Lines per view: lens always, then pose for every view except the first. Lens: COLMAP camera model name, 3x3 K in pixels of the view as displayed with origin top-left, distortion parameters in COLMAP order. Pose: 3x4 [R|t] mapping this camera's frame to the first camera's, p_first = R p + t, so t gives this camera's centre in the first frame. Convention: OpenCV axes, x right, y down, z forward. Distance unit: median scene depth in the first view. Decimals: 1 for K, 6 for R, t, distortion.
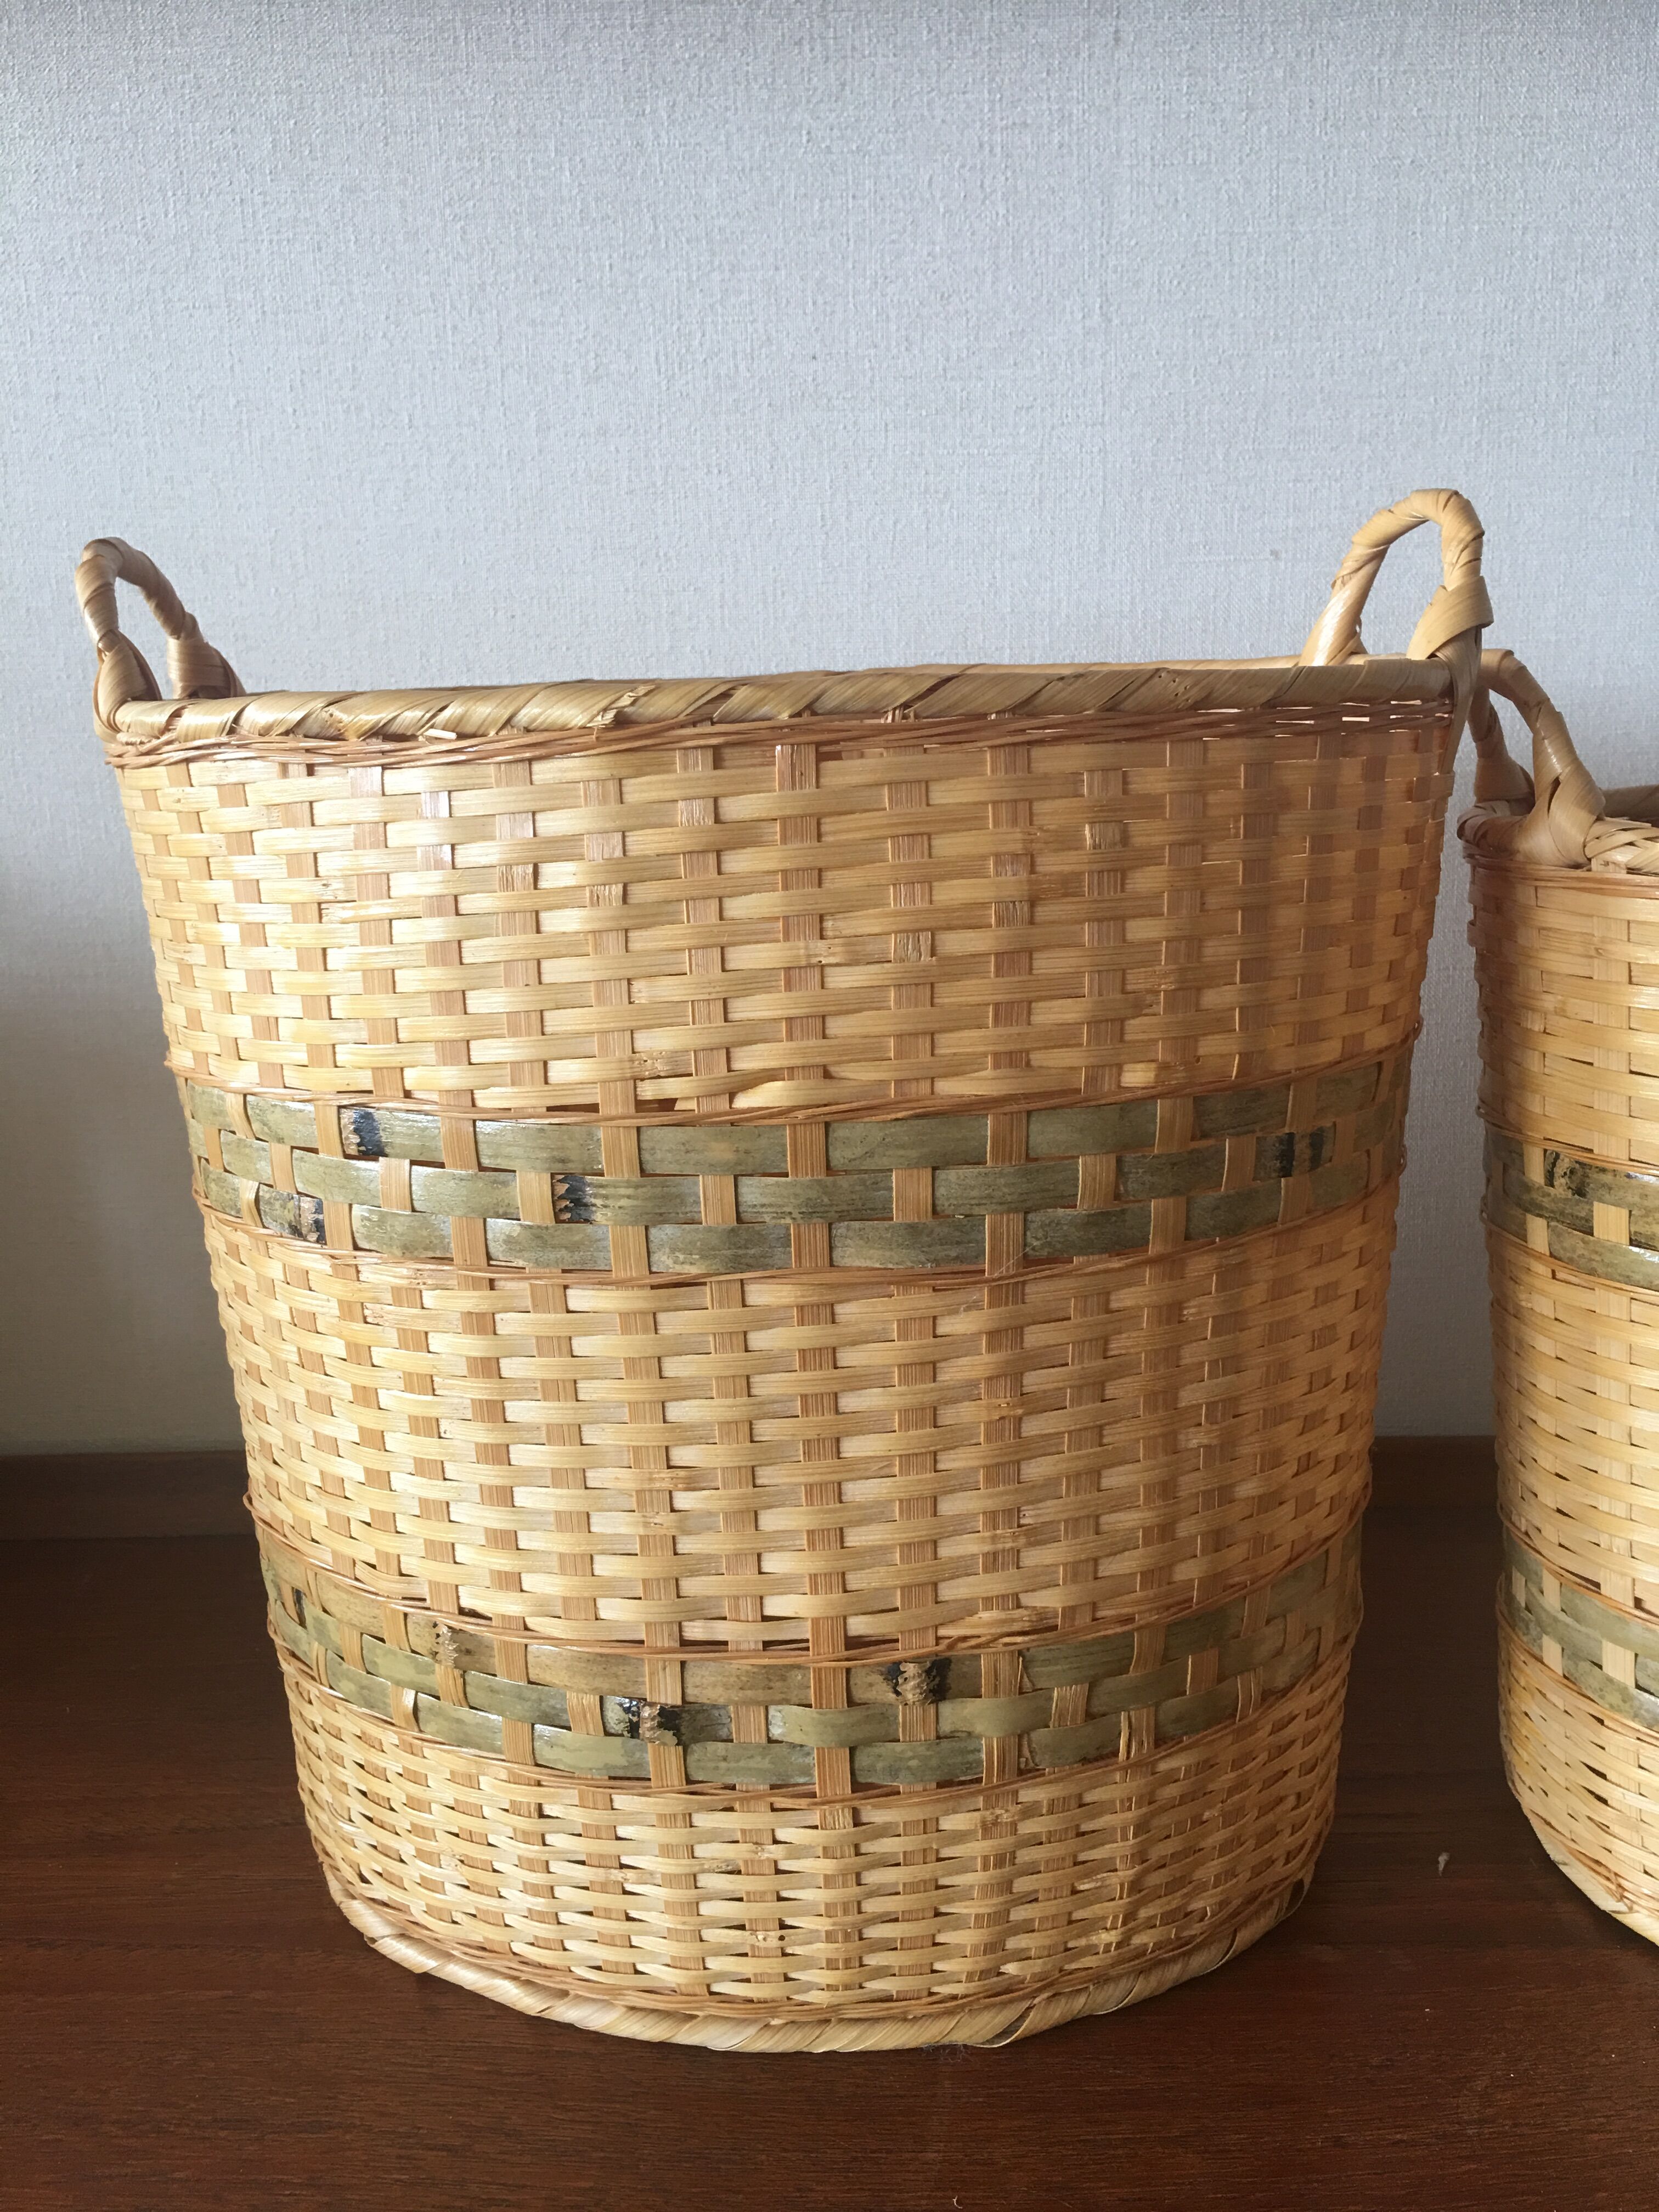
lens RADIAL K [[1834.2, 0, 822.4], [0, 1834.2, 1119.0], [0, 0, 1]] dist [0.043674, -0.064065]
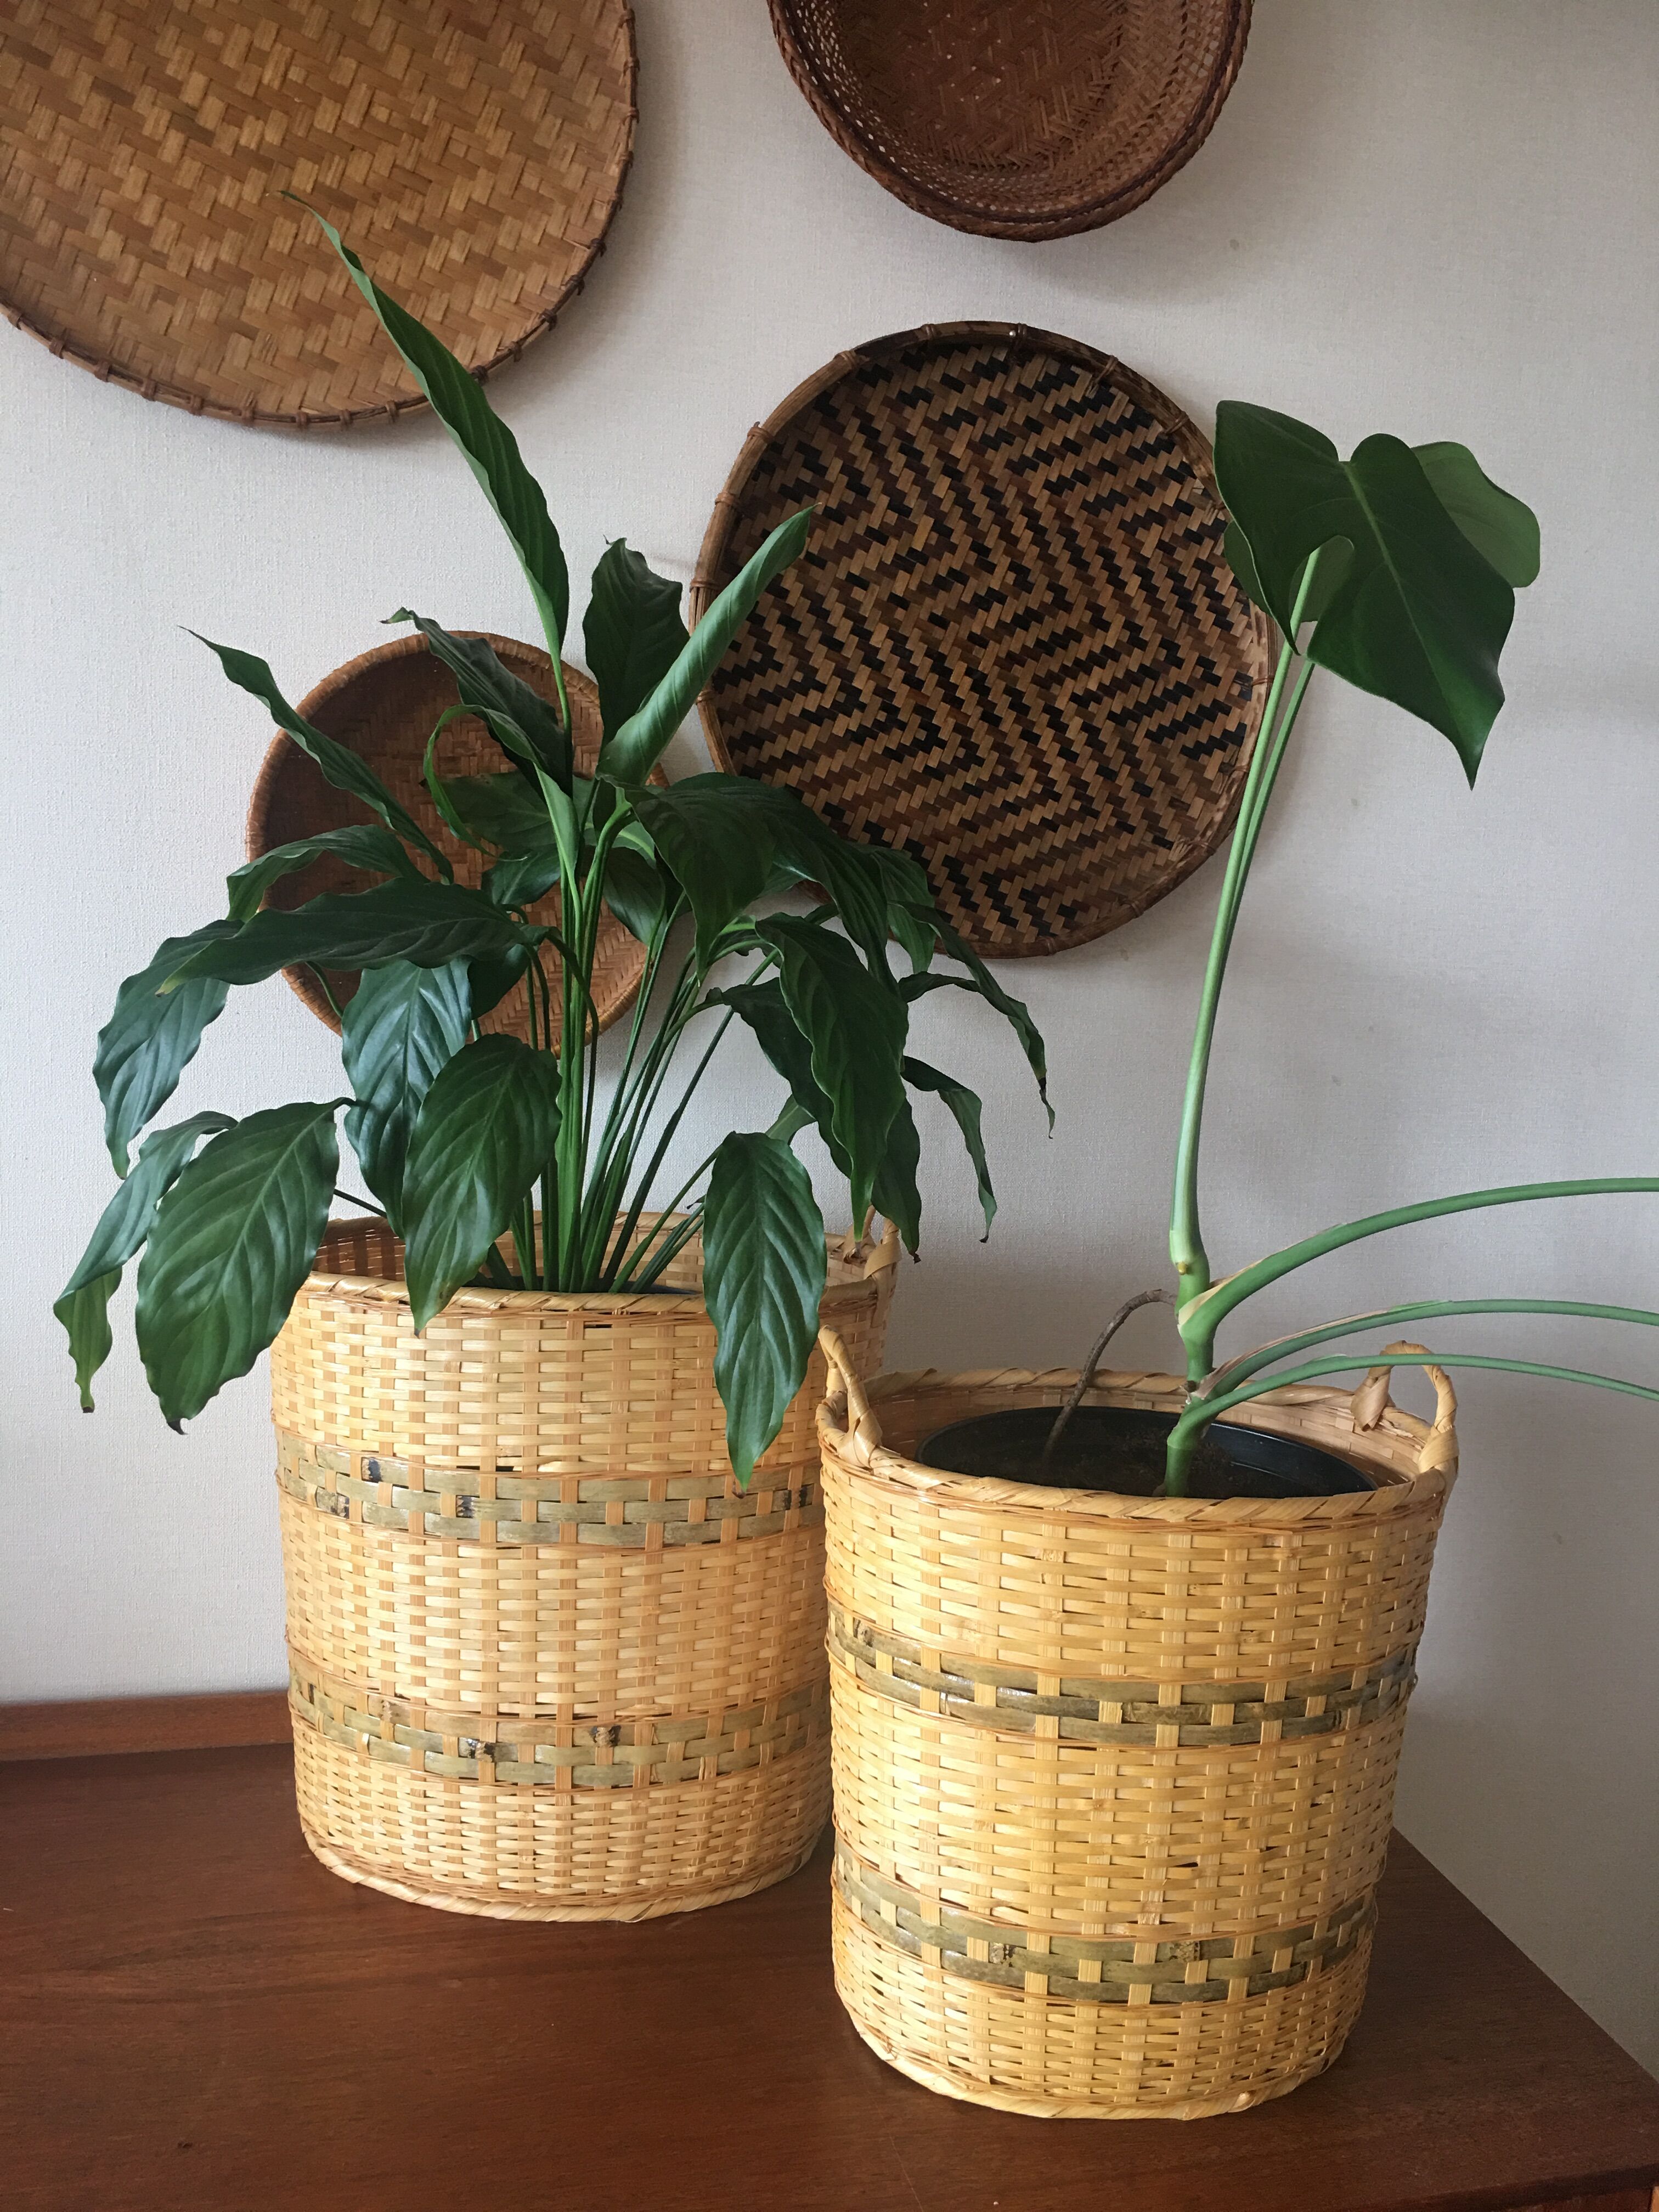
lens RADIAL K [[1834.2, 0, 837.4], [0, 1834.2, 1104.2], [0, 0, 1]] dist [0.043674, -0.064065]
pose [[0.996001, 0.066513, 0.059657, 0.146015], [-0.059844, 0.992418, -0.107357, -0.221125], [-0.066345, 0.103358, 0.992429, -1.267002]]
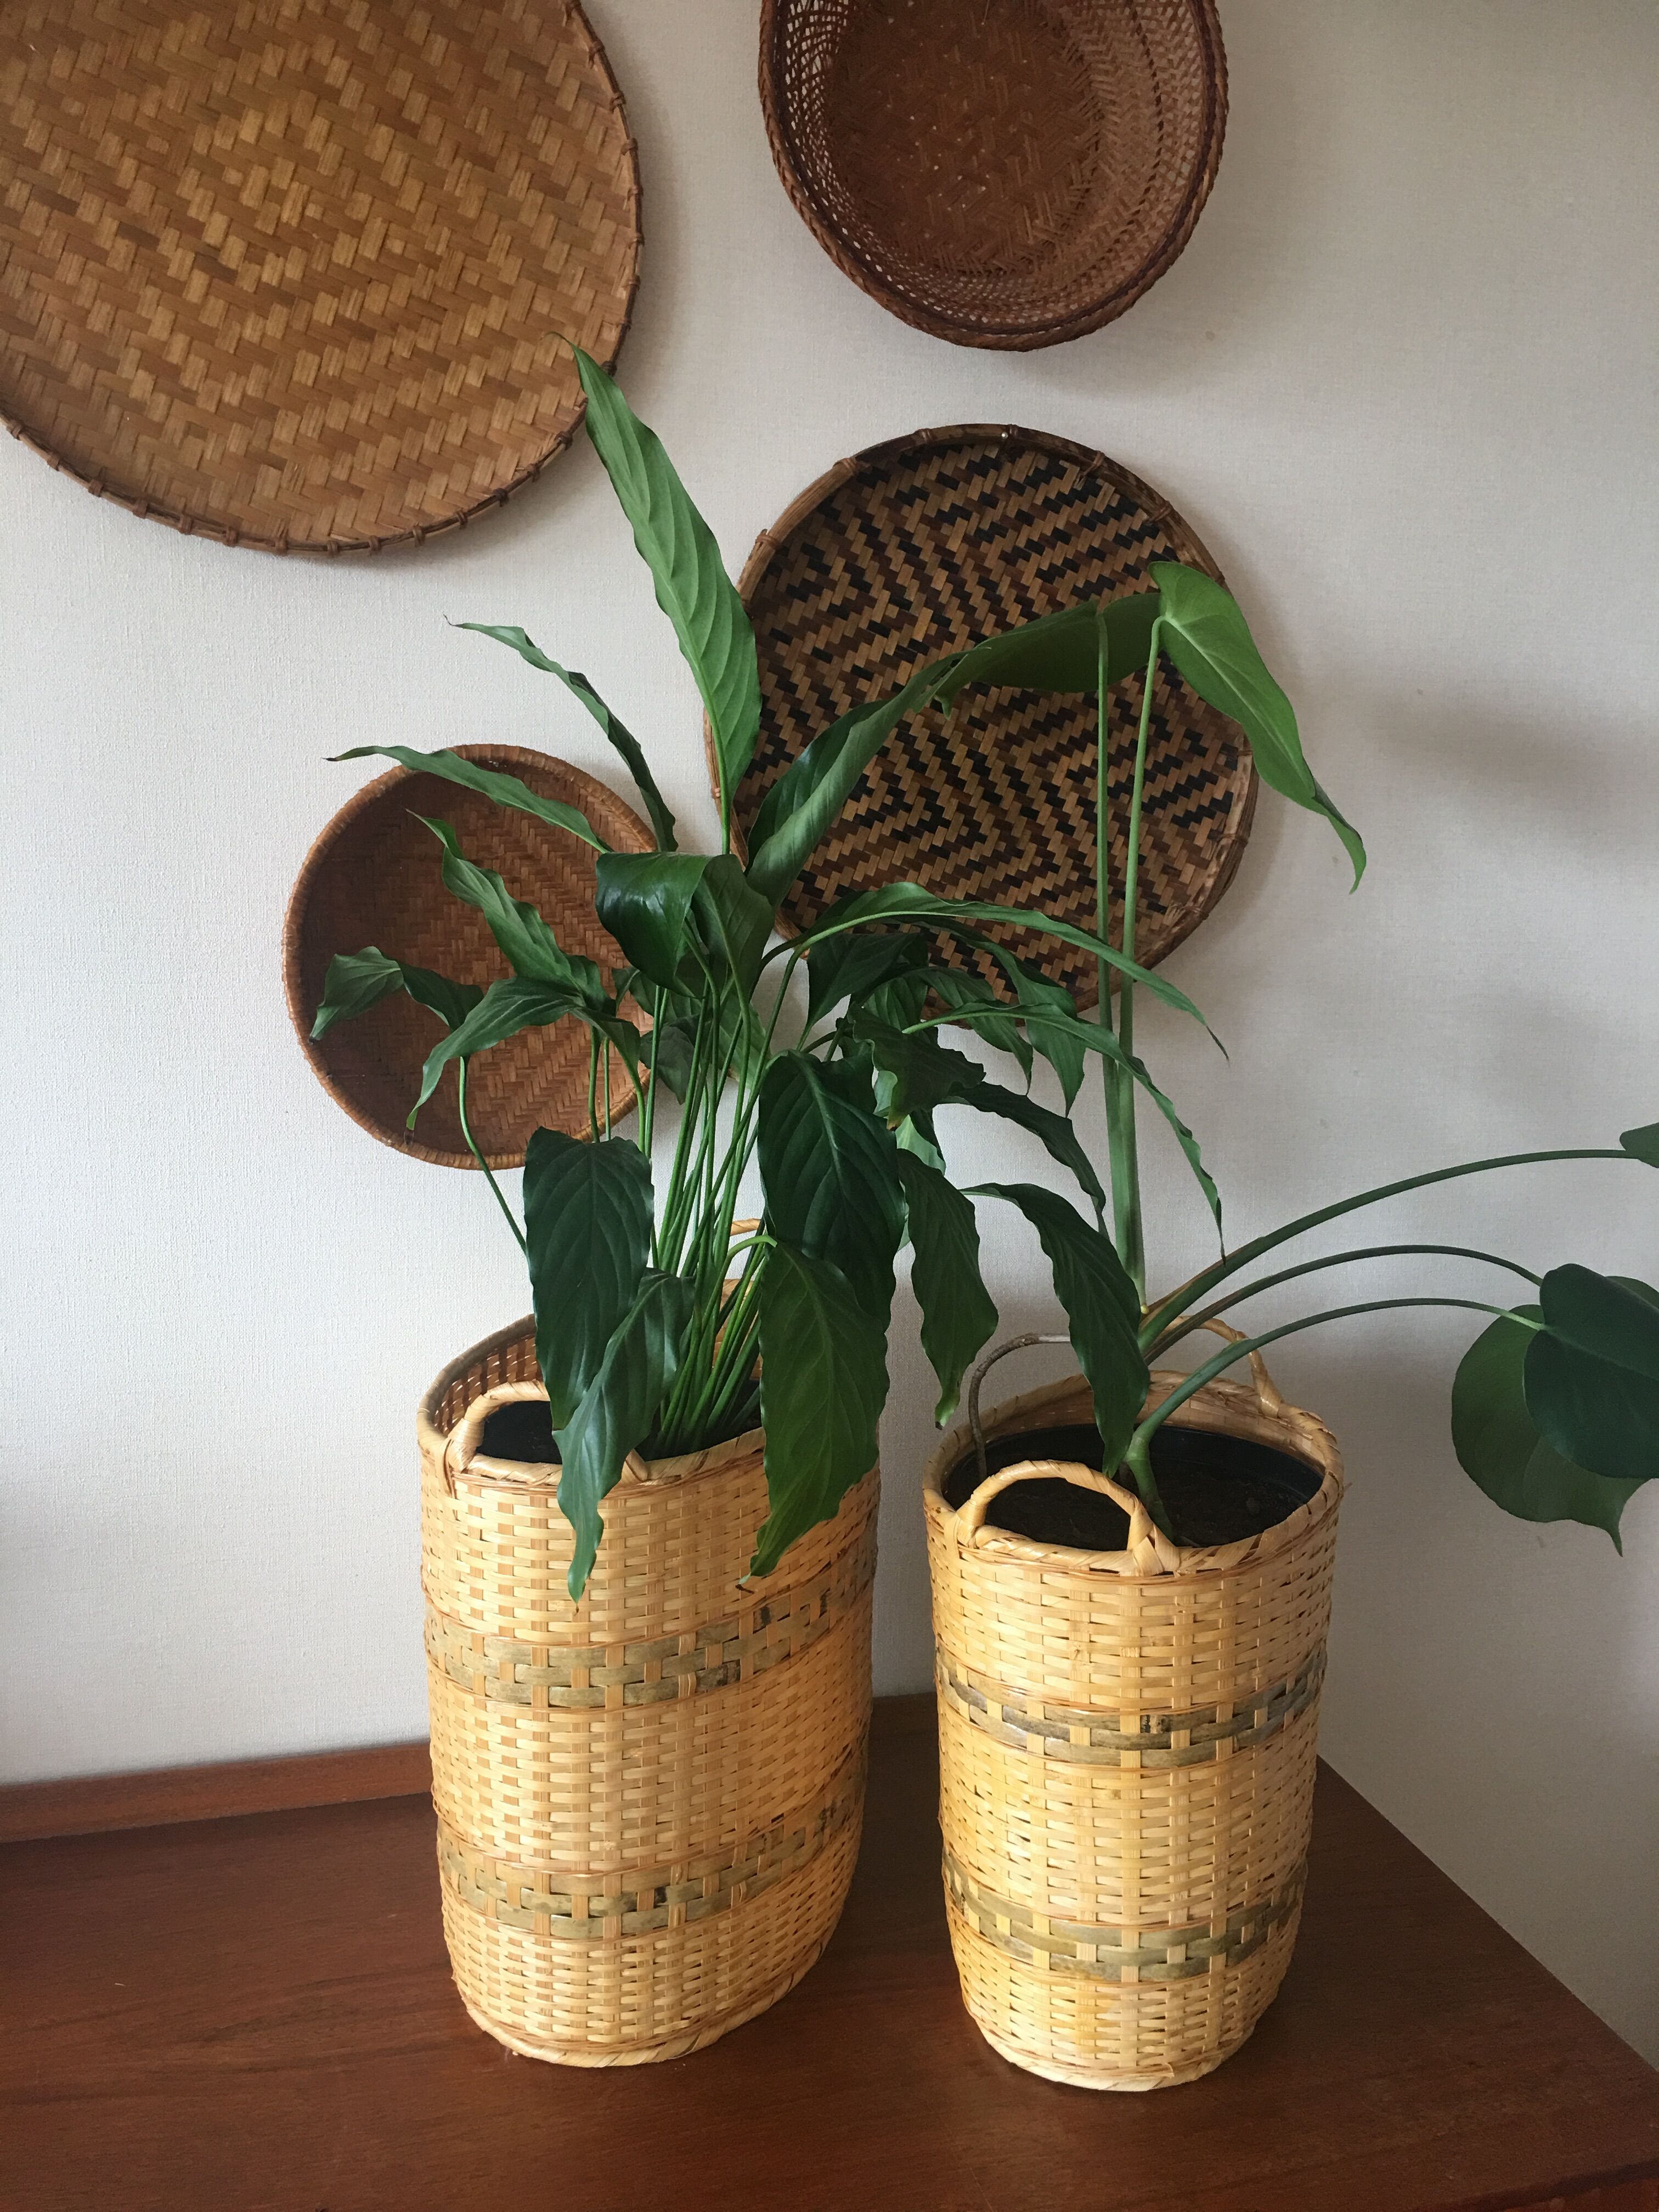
lens RADIAL K [[1834.2, 0, 828.5], [0, 1834.2, 1095.2], [0, 0, 1]] dist [0.043674, -0.064065]
pose [[0.995617, 0.031732, 0.087971, 0.025205], [-0.024246, 0.996095, -0.084892, -0.366820], [-0.090322, 0.082387, 0.992499, -1.388942]]
